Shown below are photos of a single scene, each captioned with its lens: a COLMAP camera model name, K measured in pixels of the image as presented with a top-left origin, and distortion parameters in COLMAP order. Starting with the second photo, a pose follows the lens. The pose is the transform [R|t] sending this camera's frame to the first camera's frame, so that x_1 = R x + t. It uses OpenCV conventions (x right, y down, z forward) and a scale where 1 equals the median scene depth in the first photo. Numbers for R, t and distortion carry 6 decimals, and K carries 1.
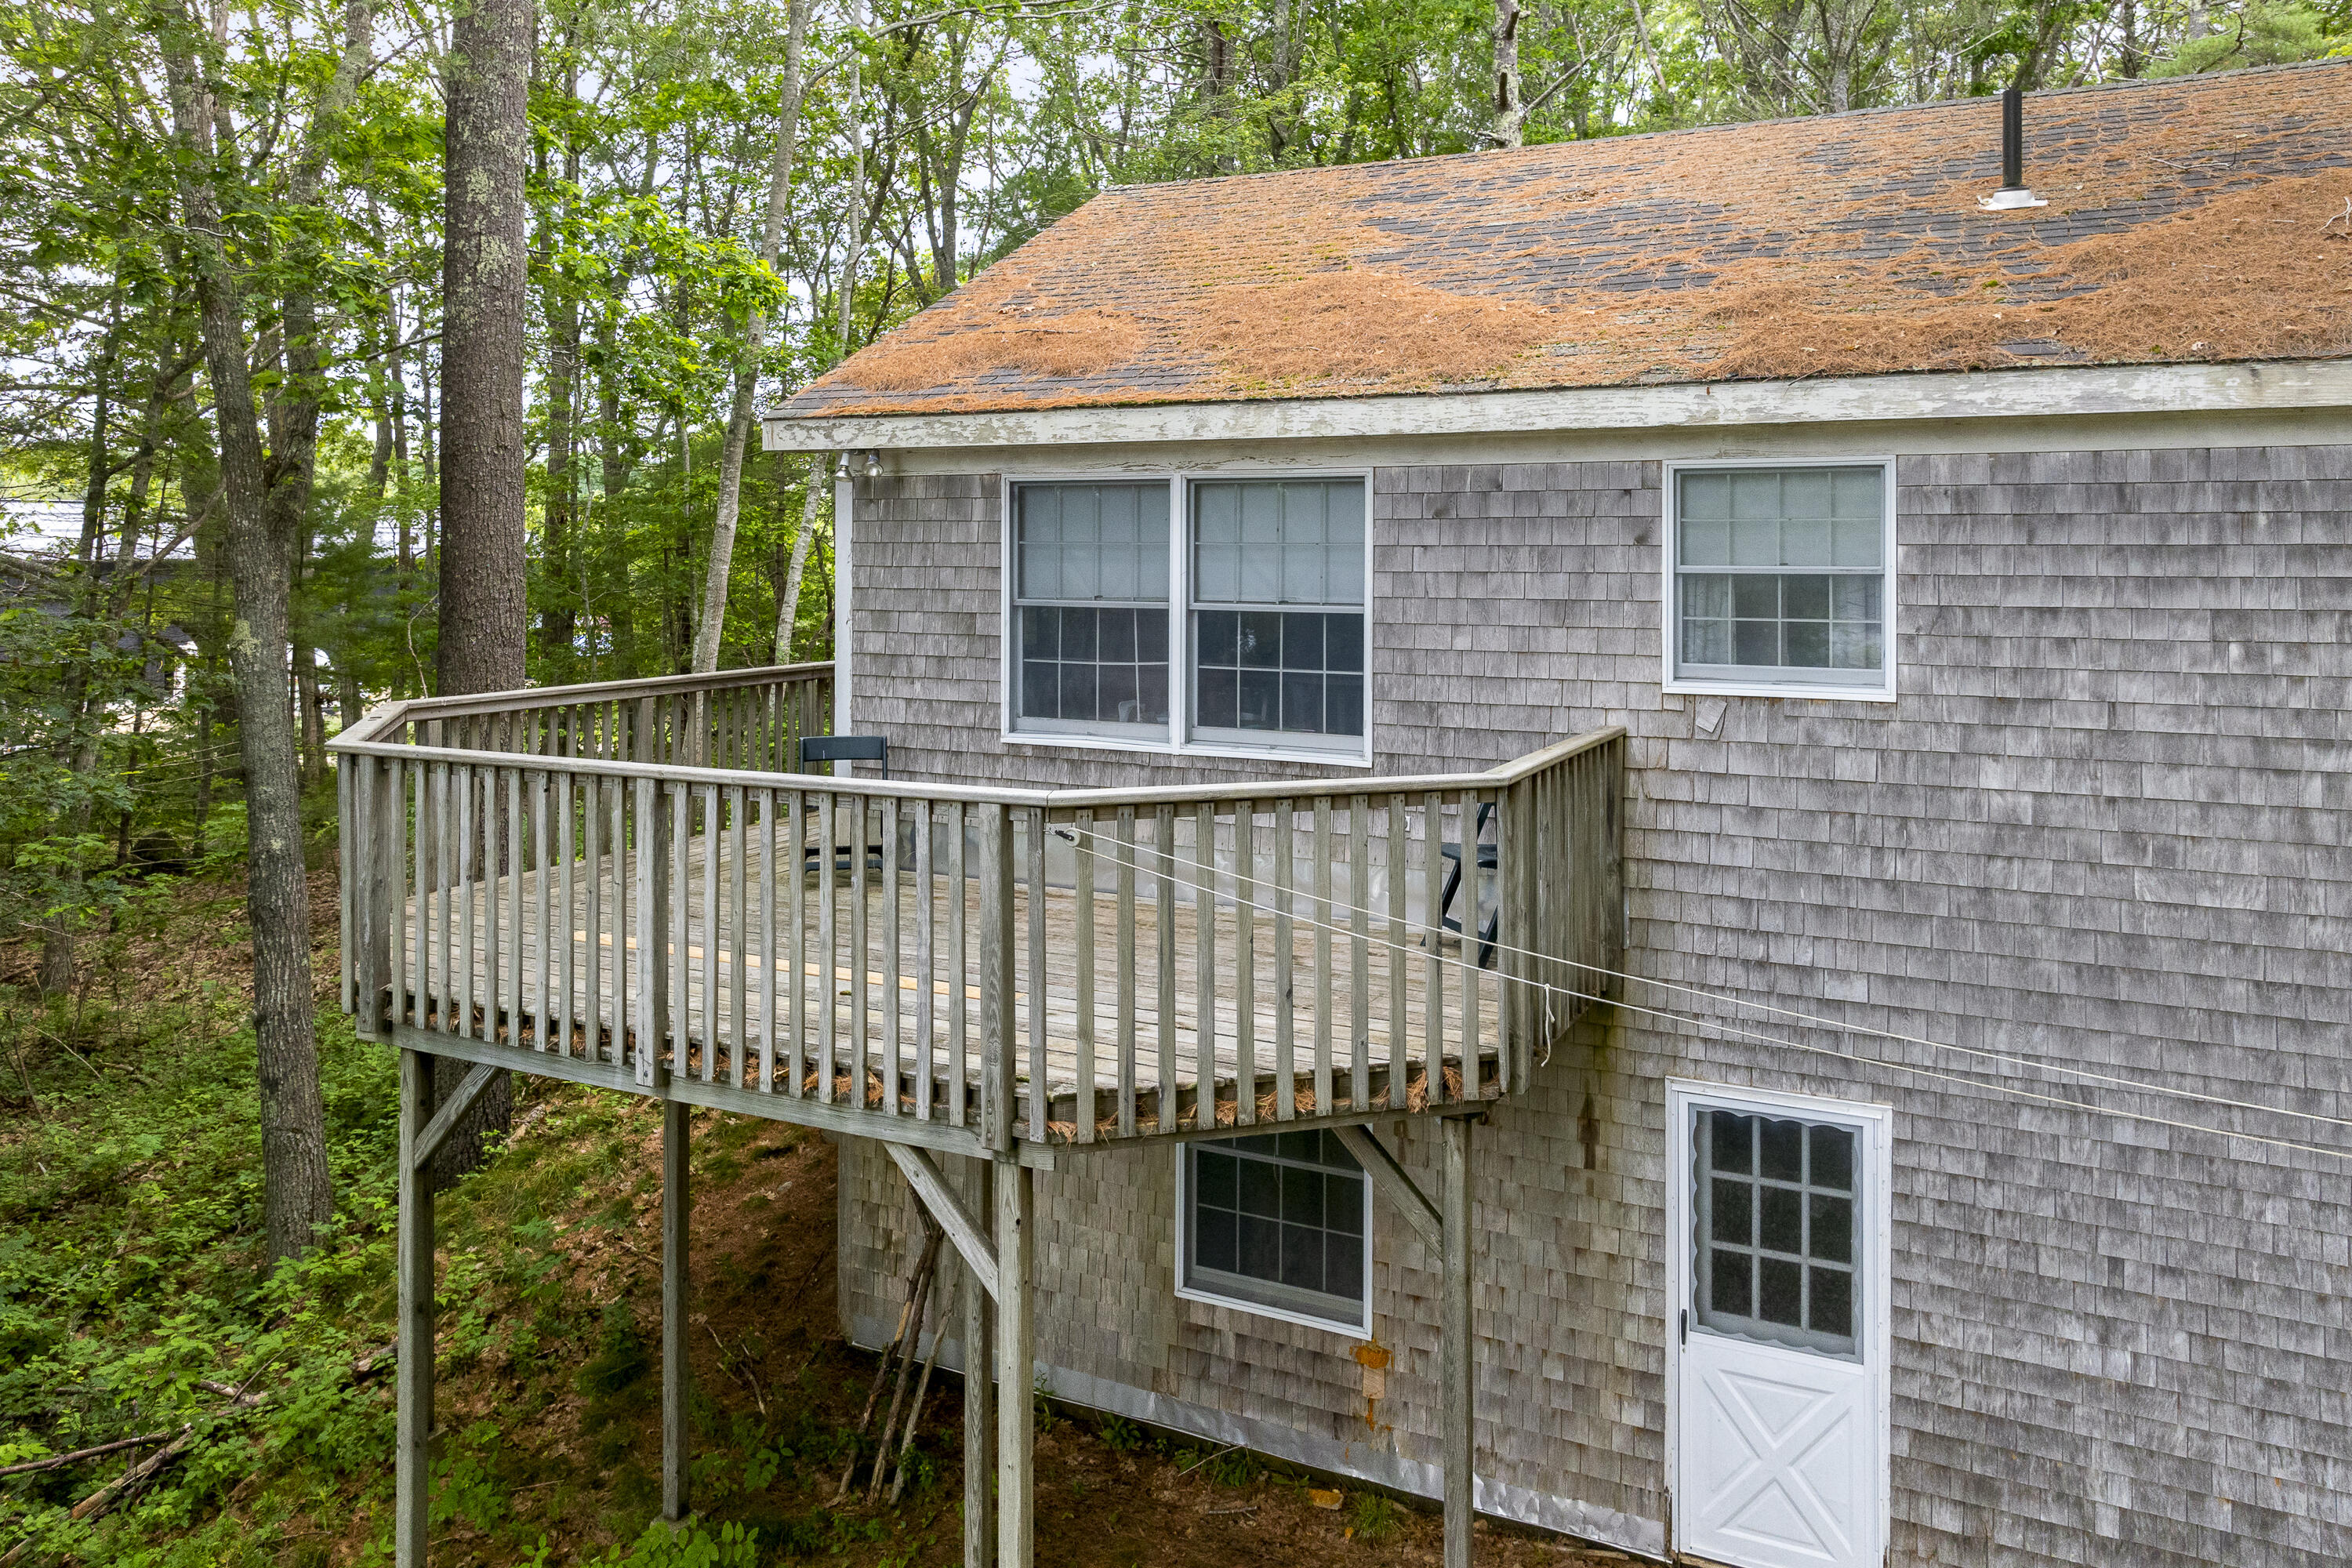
lens RADIAL K [[1645.1, 0, 1202.0], [0, 1645.1, 524.7], [0, 0, 1]] dist [-0.003509, 0.003006]
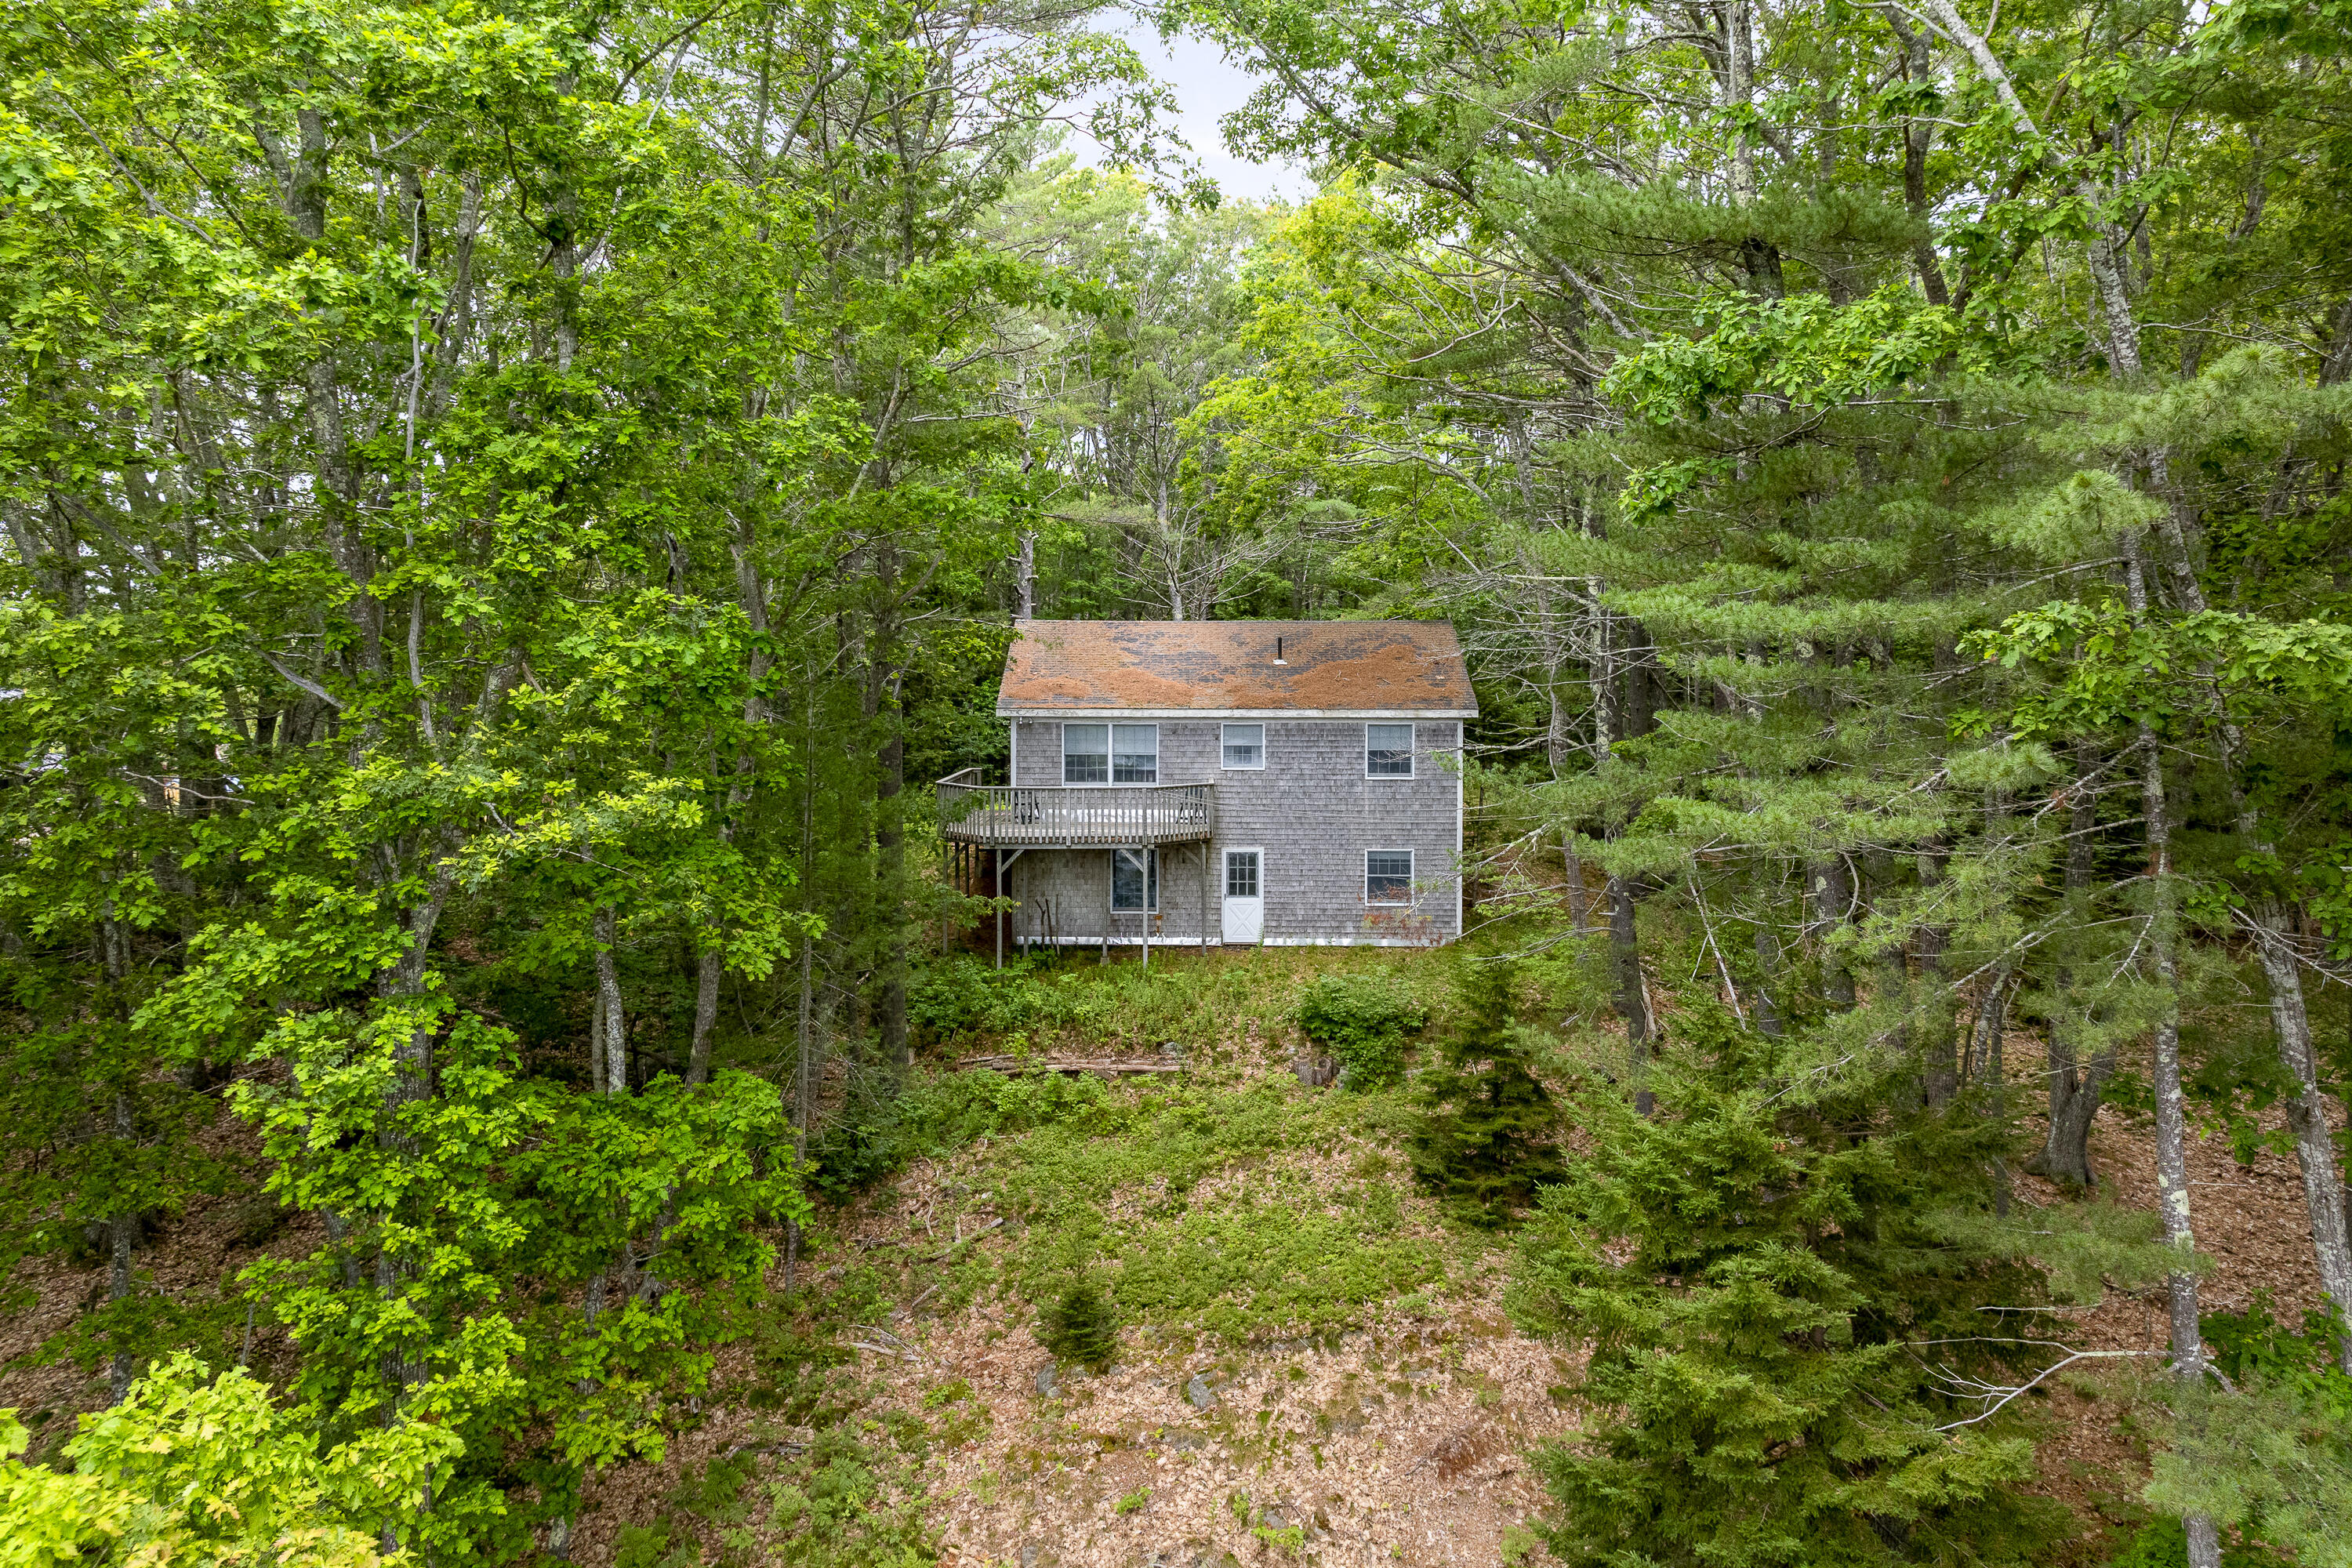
lens RADIAL K [[1645.1, 0, 1136.8], [0, 1645.1, 683.4], [0, 0, 1]] dist [-0.003509, 0.003006]
pose [[0.907322, -0.006235, 0.420390, -2.118598], [-0.004570, 0.999685, 0.024690, -0.291142], [-0.420411, -0.024323, 0.907008, -3.520157]]
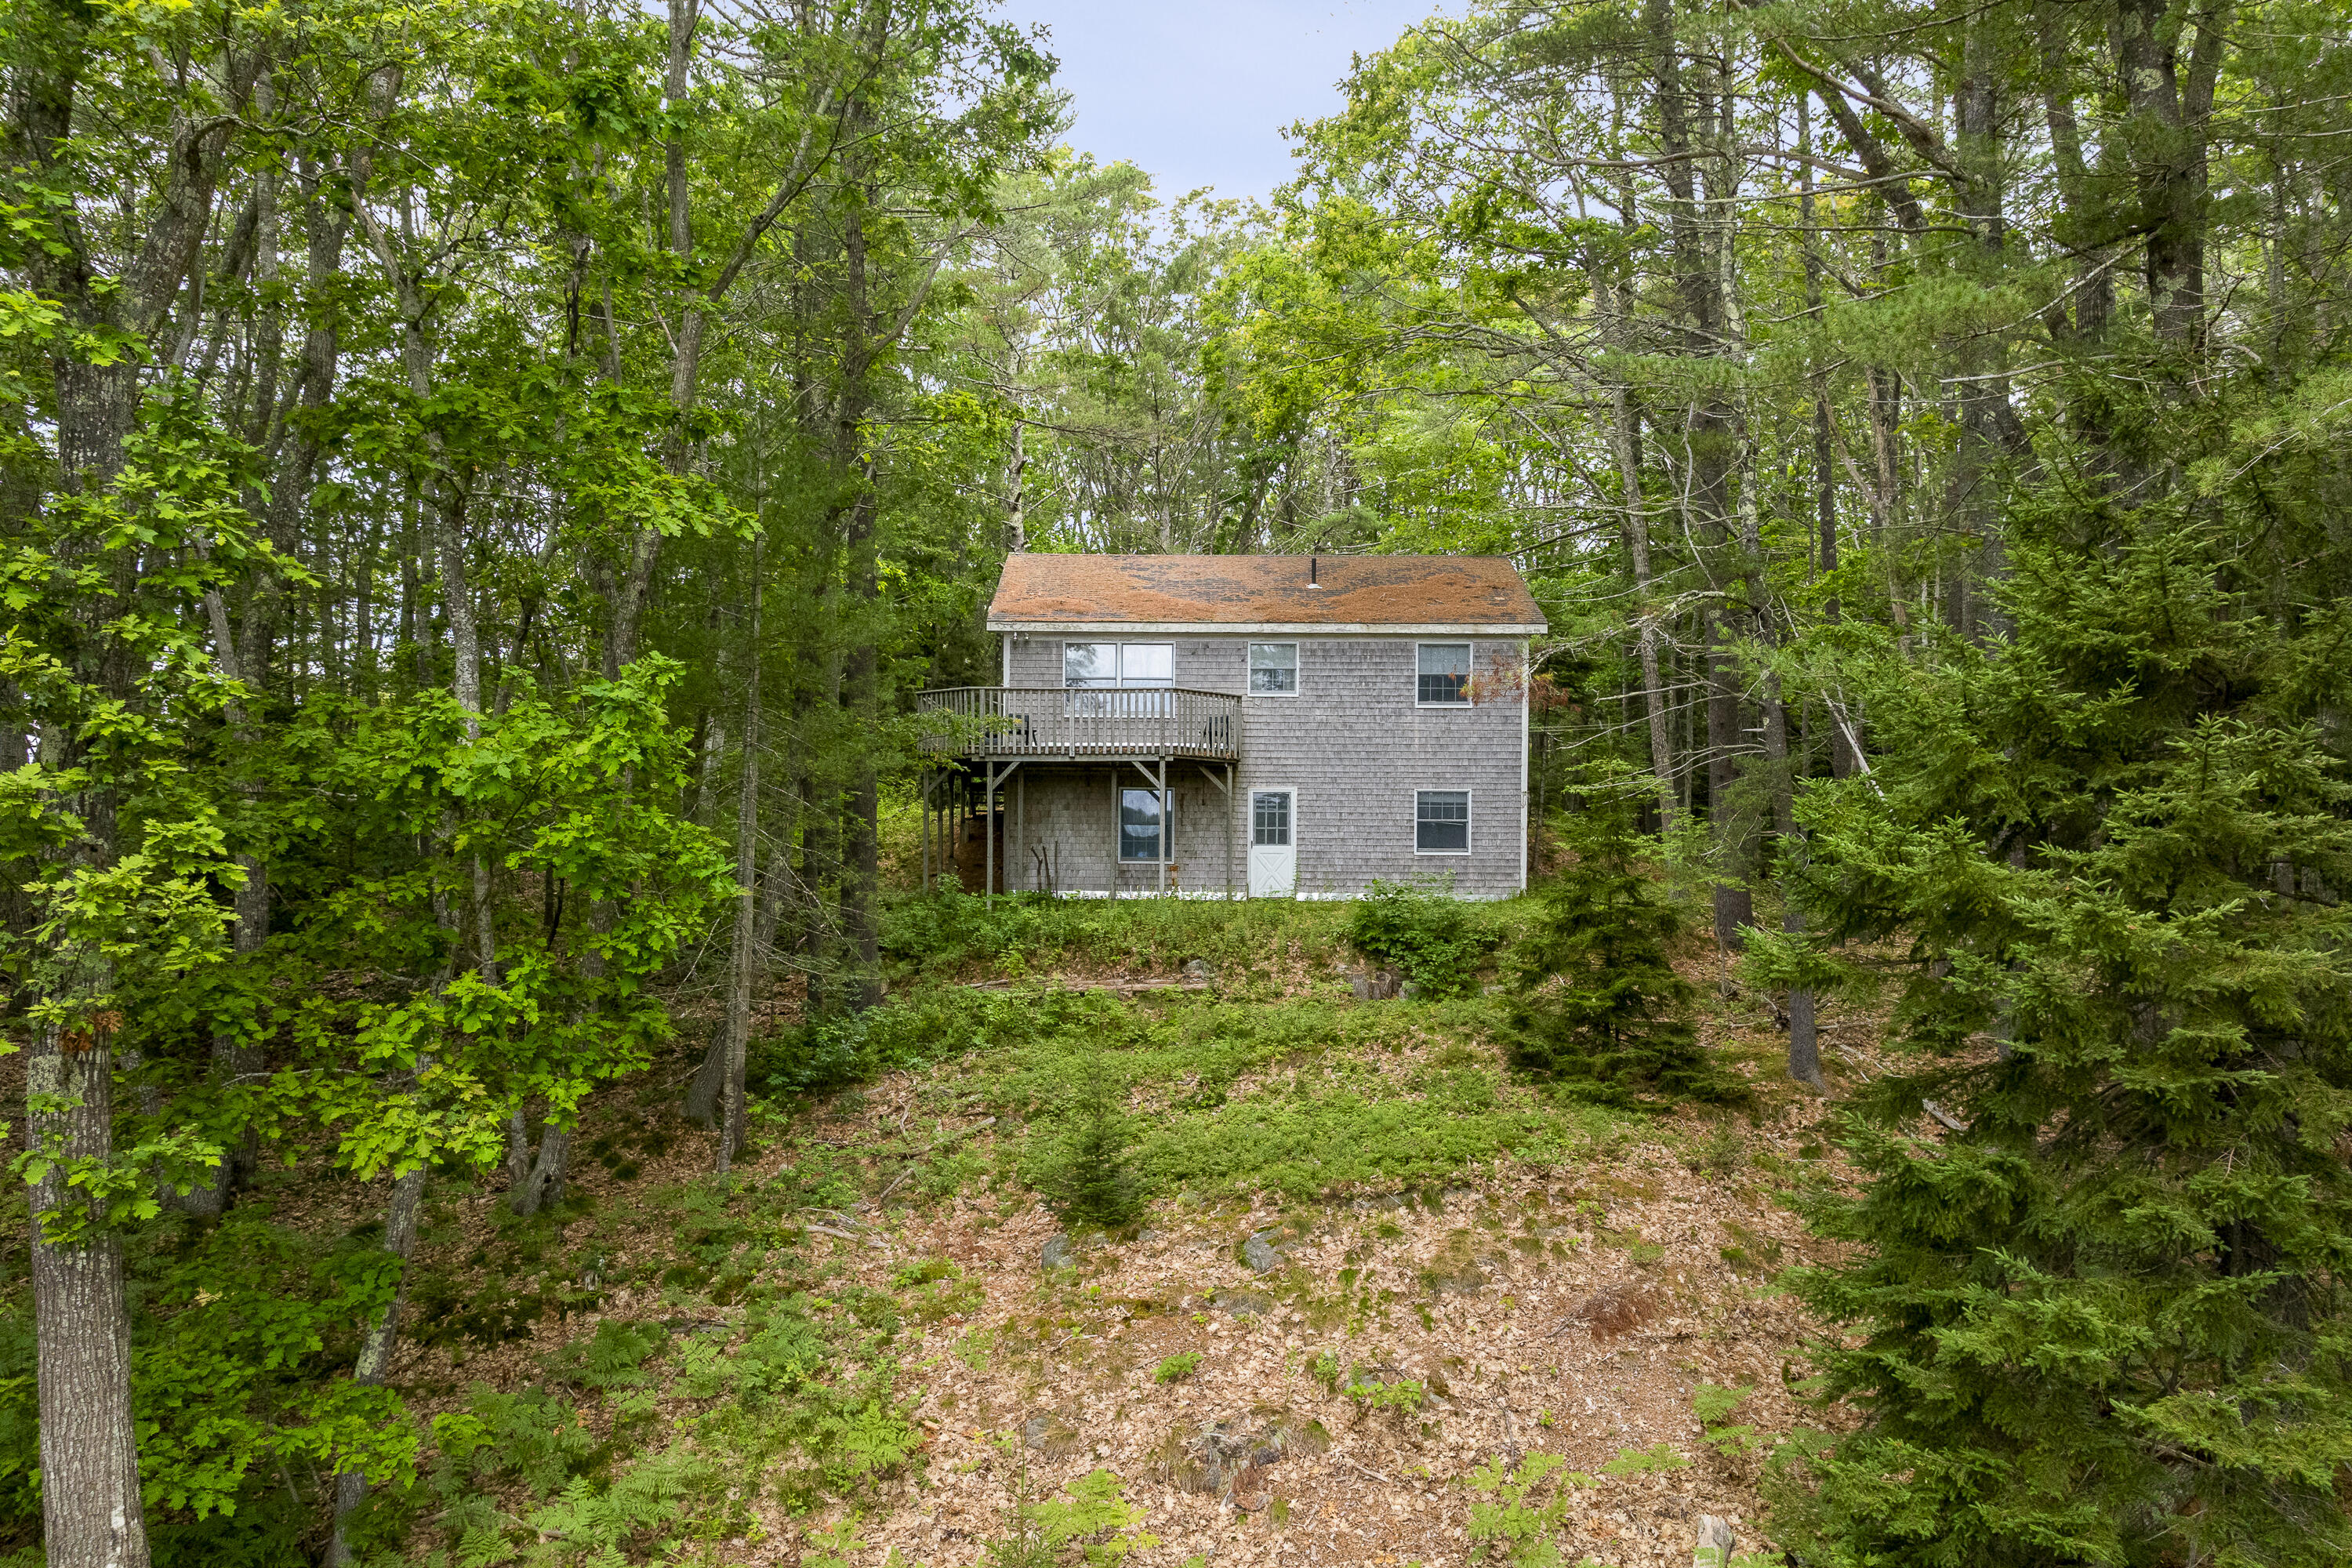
lens RADIAL K [[1645.1, 0, 1128.8], [0, 1645.1, 846.7], [0, 0, 1]] dist [-0.003509, 0.003006]
pose [[0.904725, 0.008210, 0.425917, -1.892801], [-0.010444, 0.999941, 0.002910, 0.505182], [-0.425868, -0.007081, 0.904758, -2.846855]]
